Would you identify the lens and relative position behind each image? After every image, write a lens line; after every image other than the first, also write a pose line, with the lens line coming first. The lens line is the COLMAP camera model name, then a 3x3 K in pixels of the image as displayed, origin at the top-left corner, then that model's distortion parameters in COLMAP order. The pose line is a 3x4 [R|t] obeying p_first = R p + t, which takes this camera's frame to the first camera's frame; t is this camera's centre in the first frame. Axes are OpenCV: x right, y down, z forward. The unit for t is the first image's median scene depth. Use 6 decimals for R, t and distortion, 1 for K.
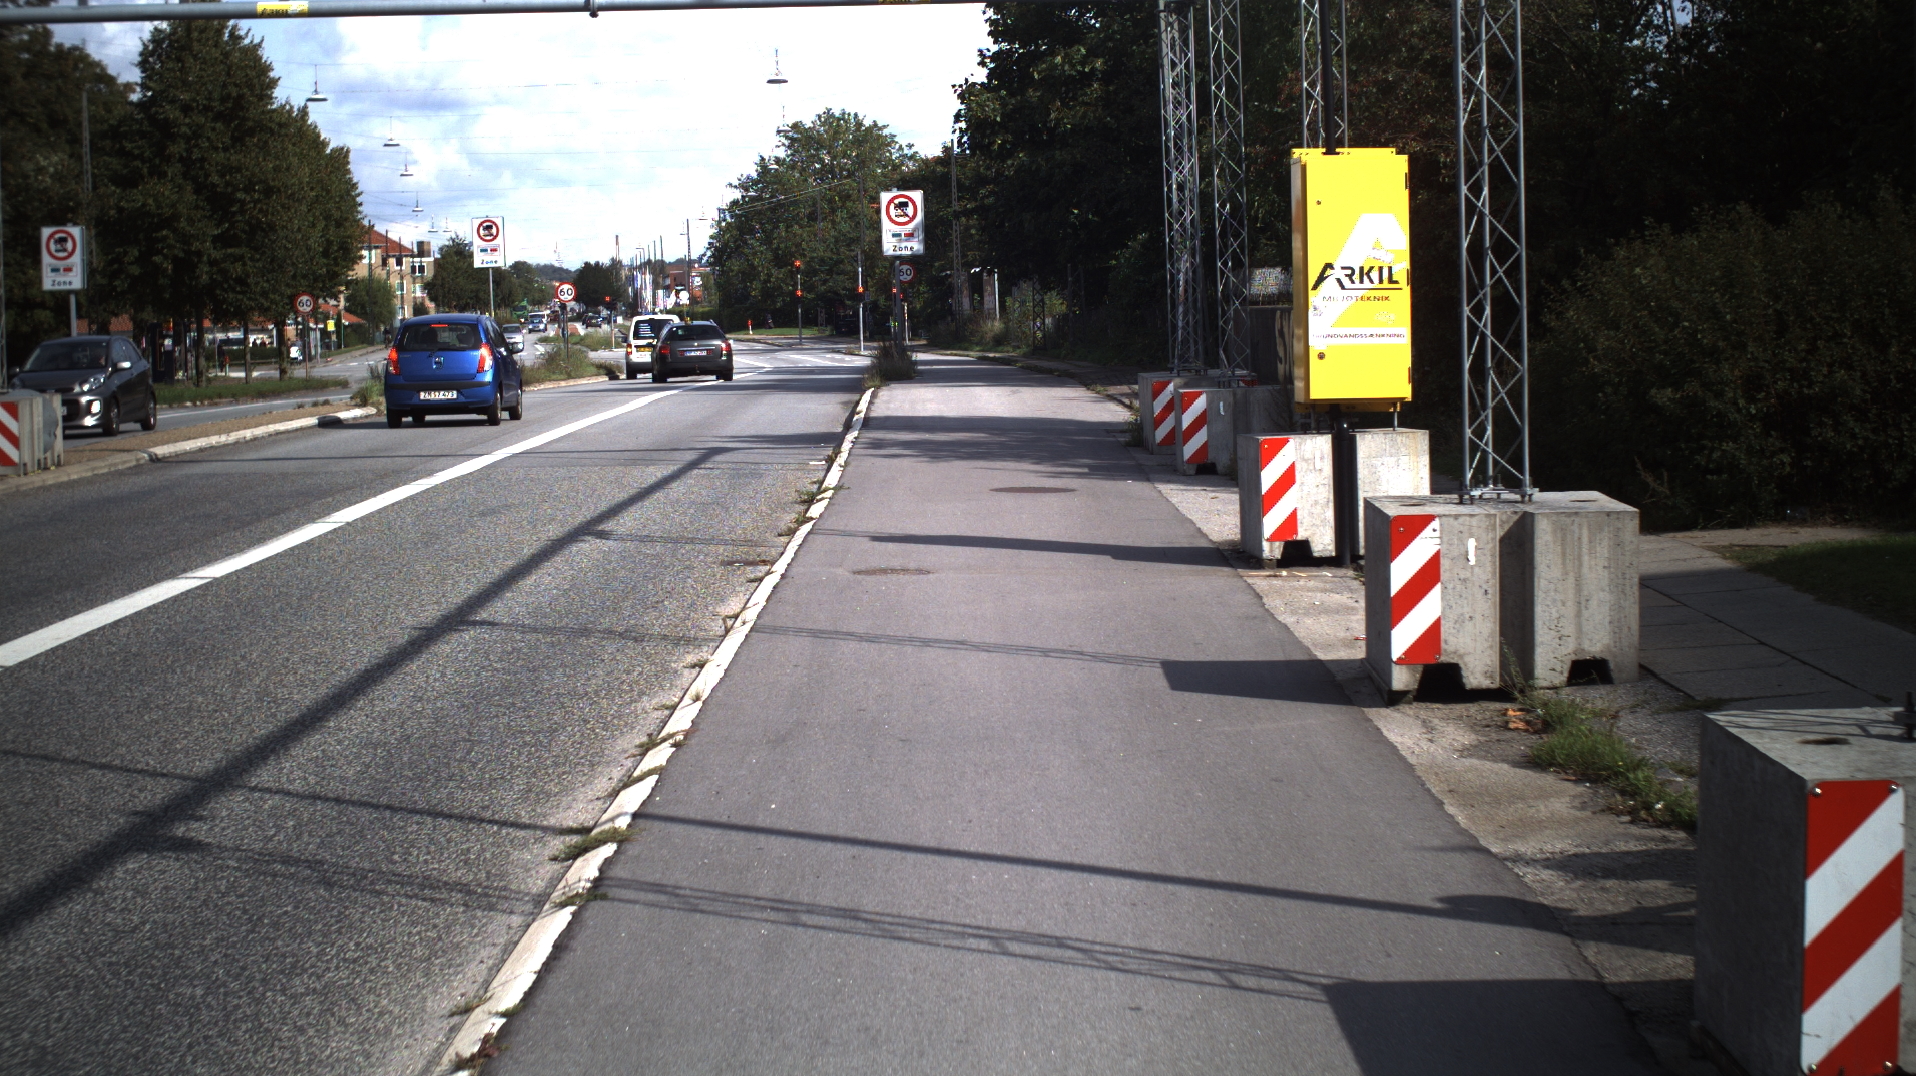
lens RADIAL K [[3471.4, 0, 958.0], [0, 3471.4, 538.0], [0, 0, 1]] dist [-0.290260, 0.174302]
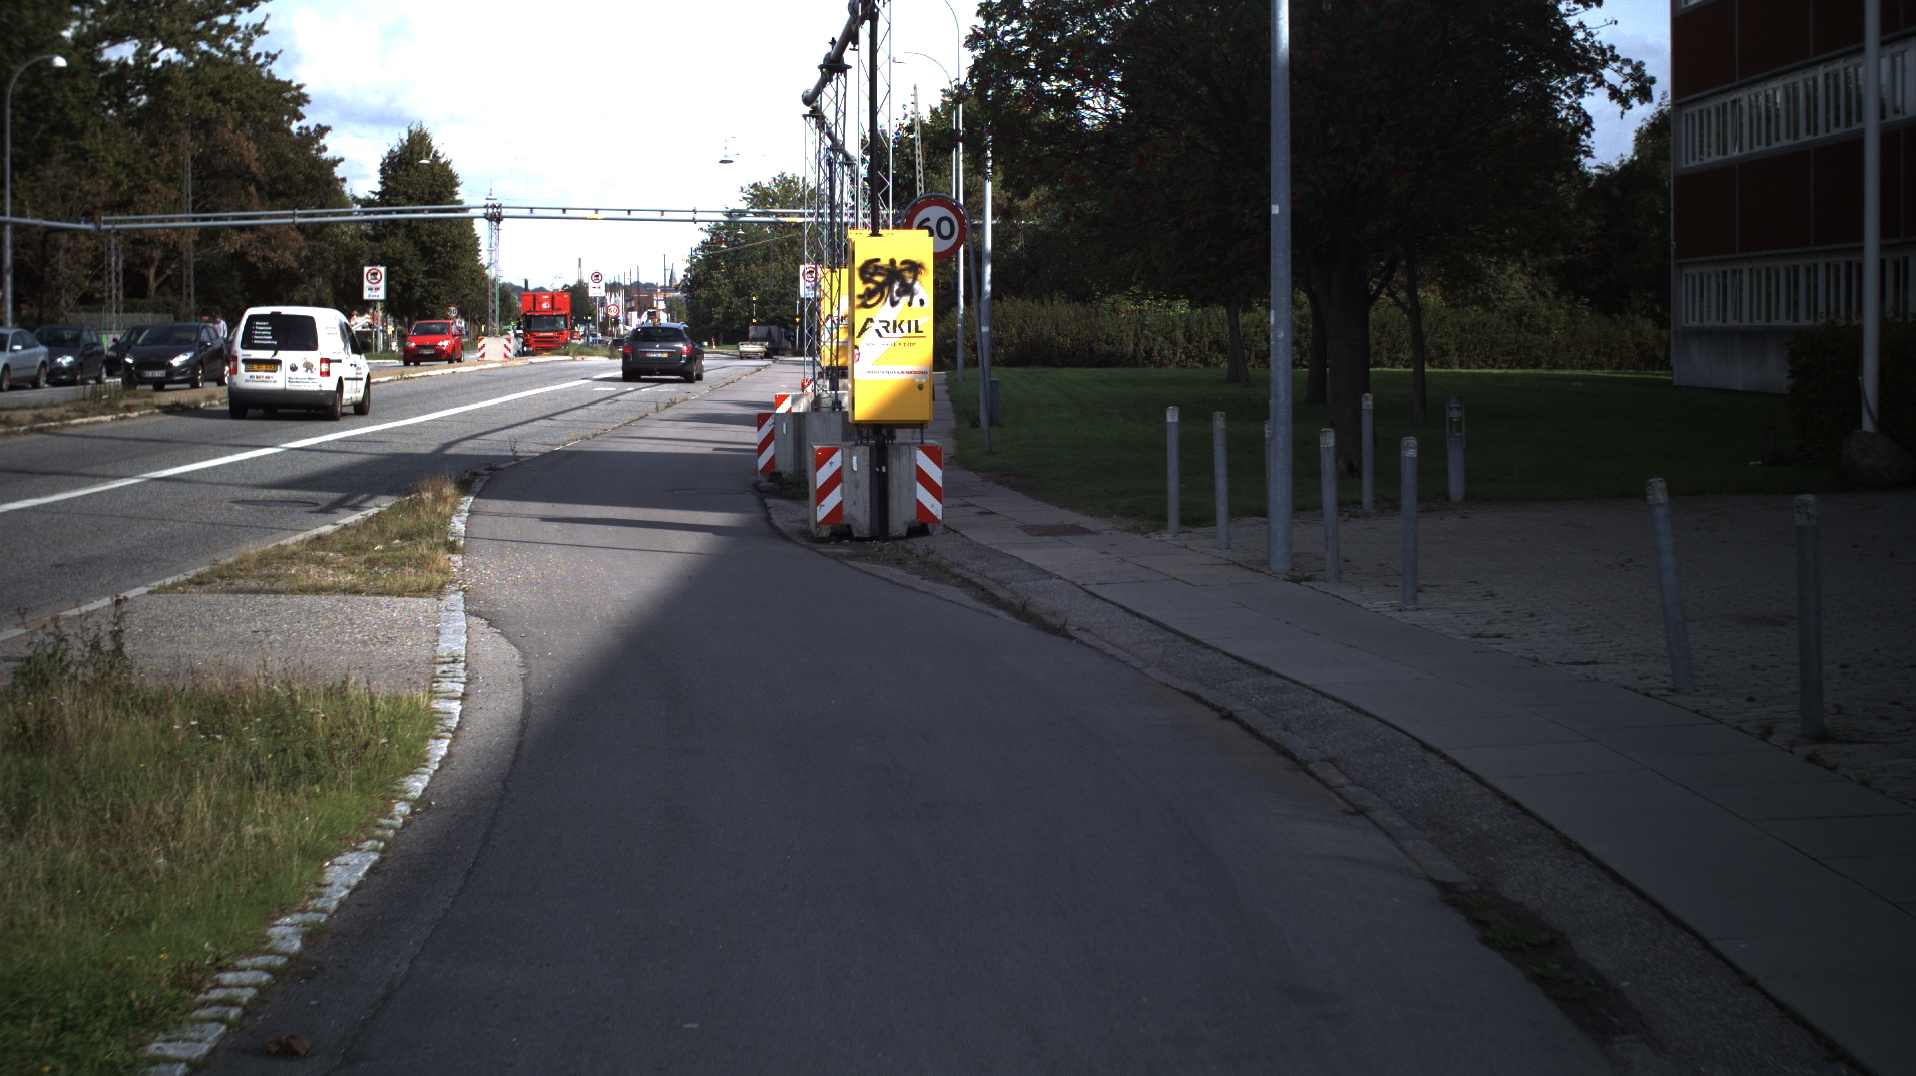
lens RADIAL K [[3476.0, 0, 958.0], [0, 3476.0, 538.0], [0, 0, 1]] dist [-0.298922, 0.465544]
pose [[0.999293, 0.034154, 0.015707, 0.032022], [-0.034003, 0.999374, -0.009752, 0.054005], [-0.016031, 0.009211, 0.999829, -0.737957]]
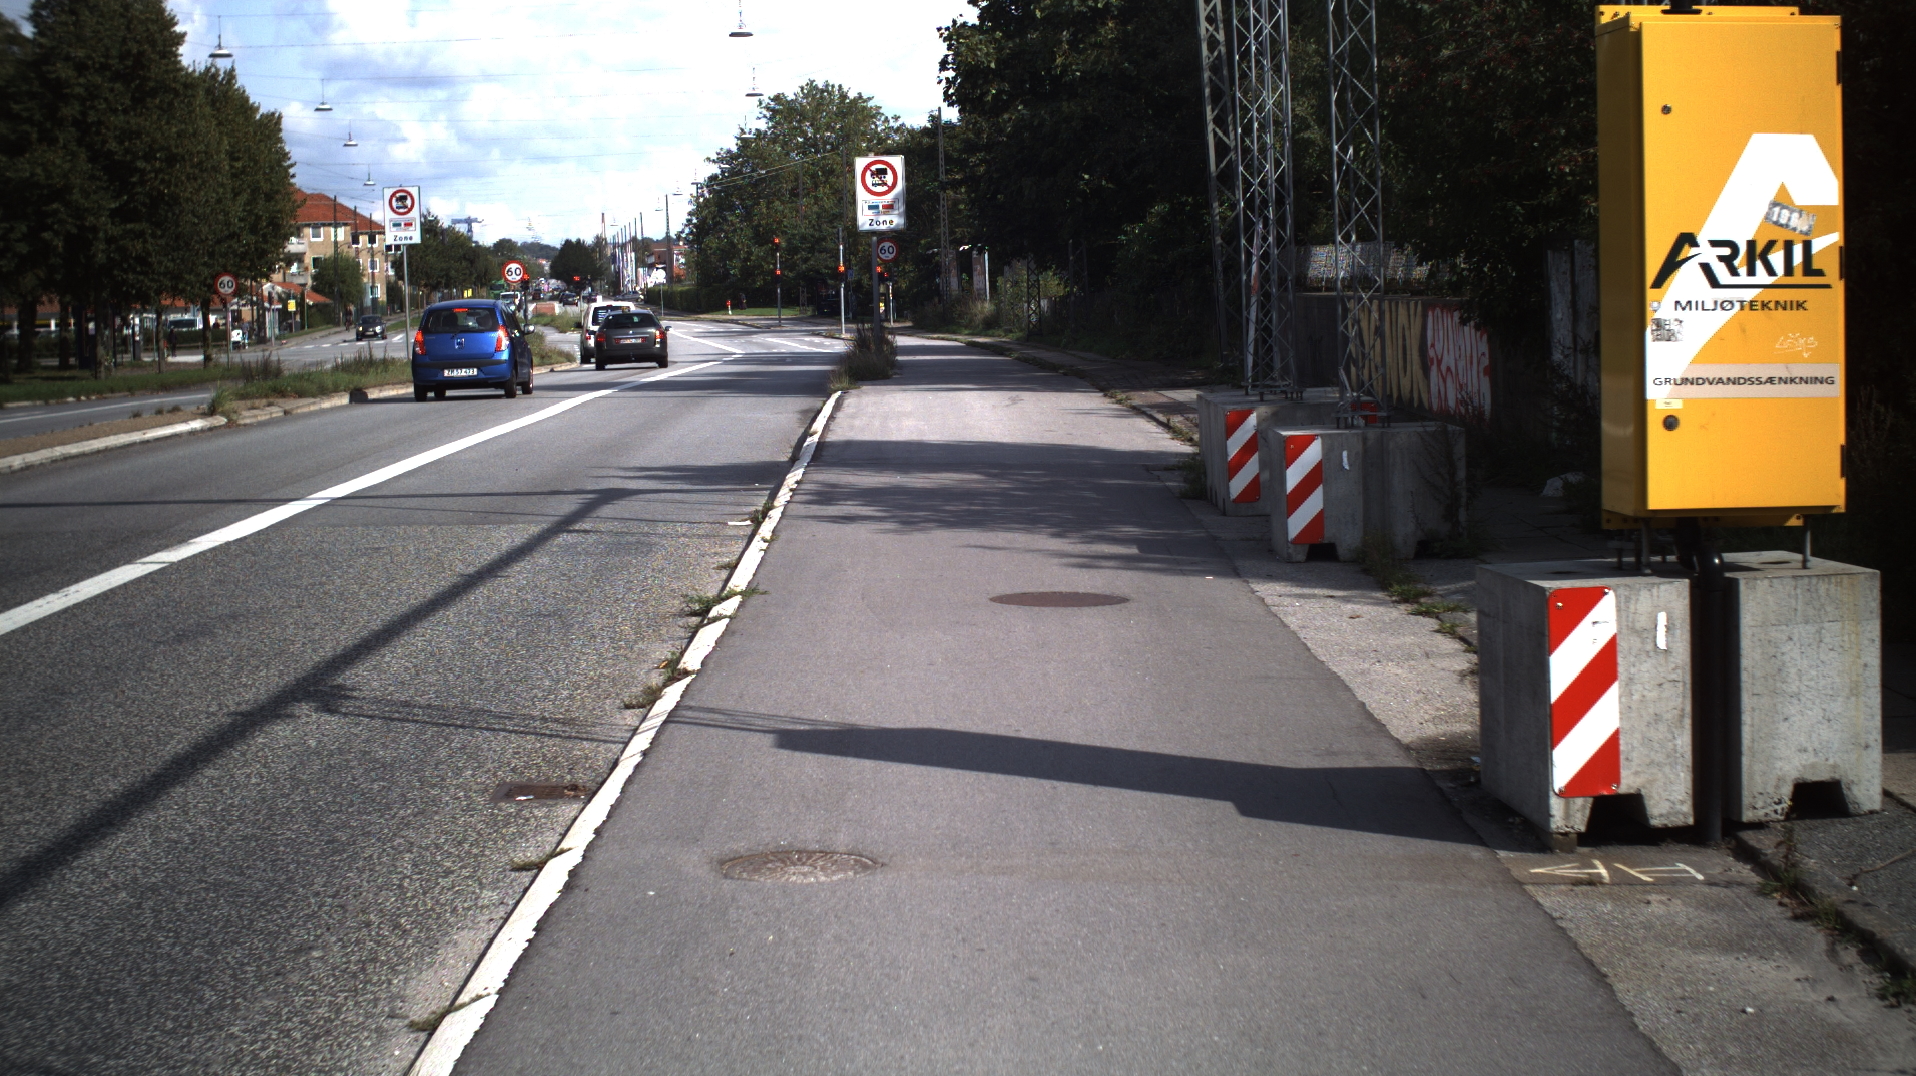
lens RADIAL K [[3471.4, 0, 958.0], [0, 3471.4, 538.0], [0, 0, 1]] dist [-0.290260, 0.174302]
pose [[0.999994, 0.000557, 0.003408, 0.000362], [-0.000579, 0.999980, 0.006367, -0.008059], [-0.003404, -0.006368, 0.999974, 0.105423]]
